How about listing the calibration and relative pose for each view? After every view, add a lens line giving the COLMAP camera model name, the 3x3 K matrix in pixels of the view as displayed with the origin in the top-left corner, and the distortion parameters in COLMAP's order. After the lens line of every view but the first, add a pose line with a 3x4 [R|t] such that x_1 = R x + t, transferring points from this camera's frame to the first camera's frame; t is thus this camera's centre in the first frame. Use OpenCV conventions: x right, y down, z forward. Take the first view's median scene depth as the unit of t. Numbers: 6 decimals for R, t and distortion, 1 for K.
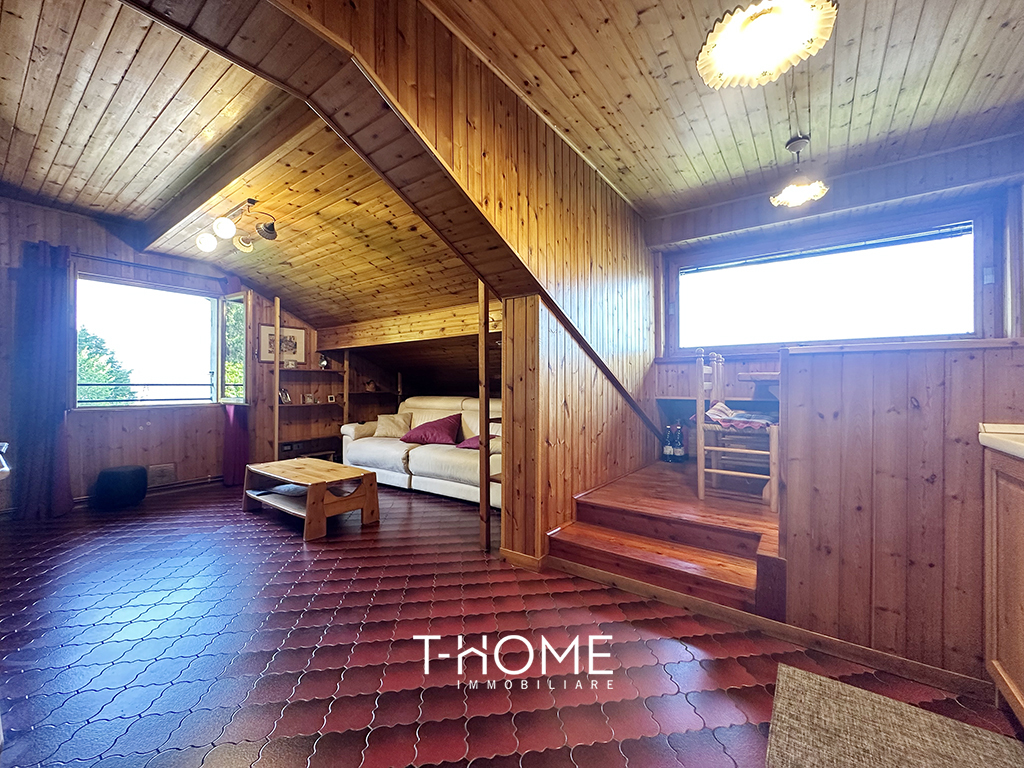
lens RADIAL K [[409.4, 0, 512.0], [0, 409.4, 384.0], [0, 0, 1]] dist [-0.000450, -0.000027]
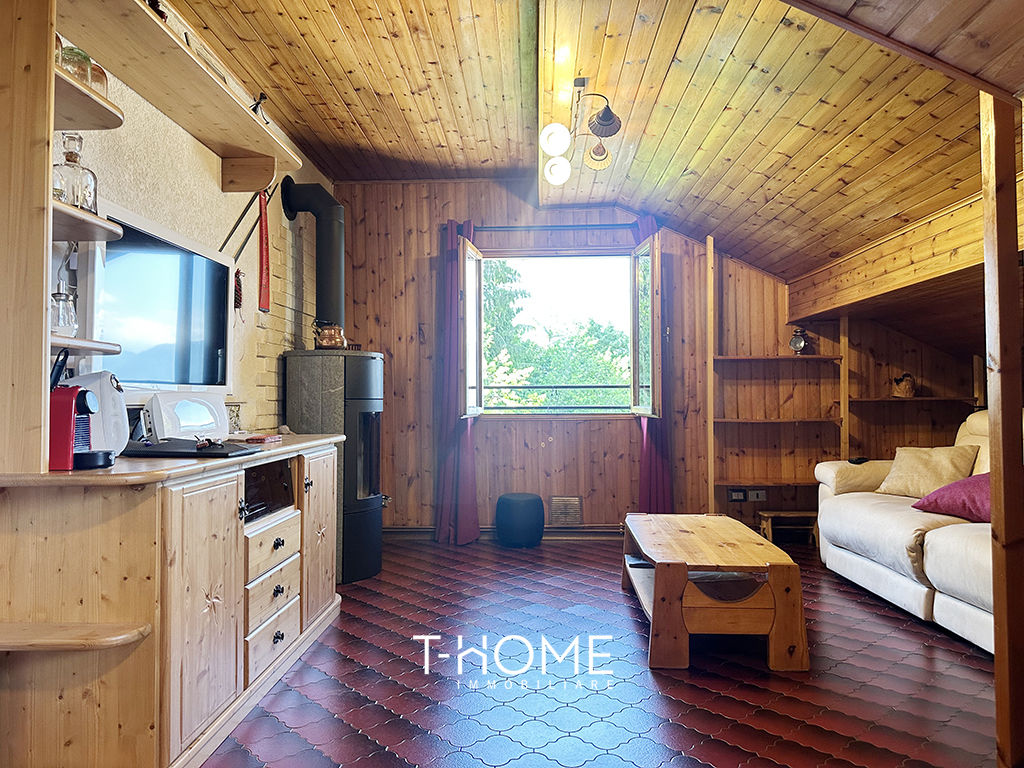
lens RADIAL K [[717.3, 0, 514.9], [0, 717.3, 380.5], [0, 0, 1]] dist [0.142180, -0.218358]
pose [[0.569266, -0.020703, -0.821892, 0.130675], [0.009593, 0.999782, -0.018539, 0.012975], [0.822097, 0.002669, 0.569341, 0.192535]]
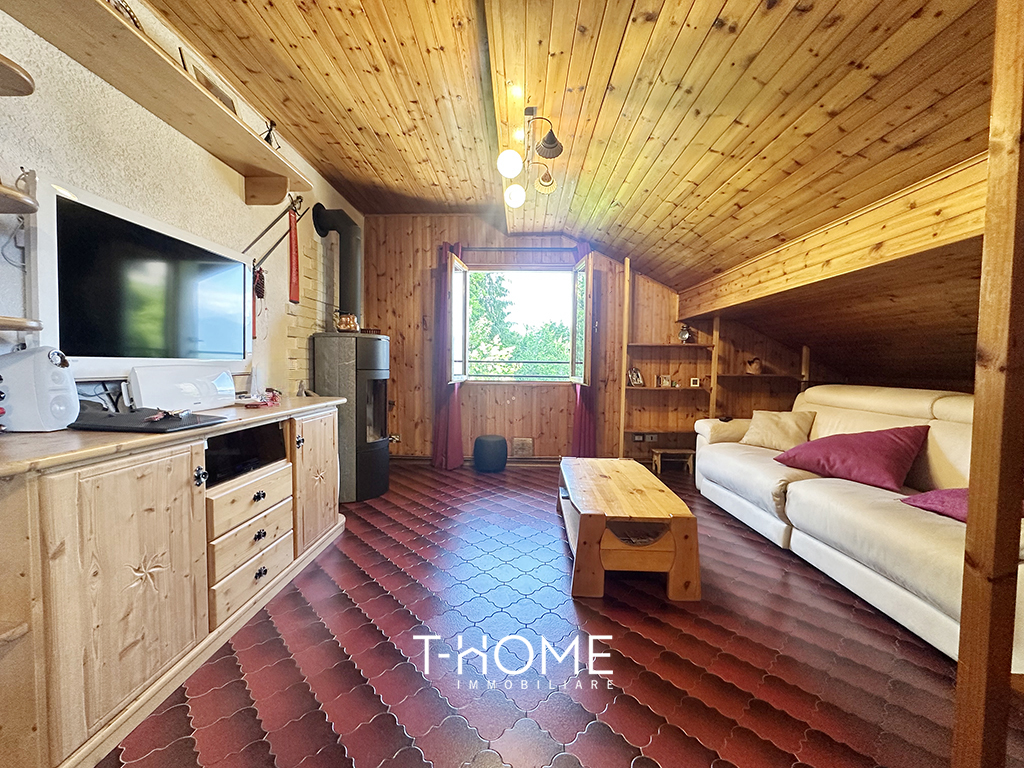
lens RADIAL K [[409.4, 0, 512.0], [0, 409.4, 384.0], [0, 0, 1]] dist [-0.000450, -0.000027]
pose [[0.578156, 0.048909, -0.814459, -0.020142], [-0.009344, 0.998533, 0.053330, 0.002312], [0.815873, -0.023223, 0.577765, 0.349923]]
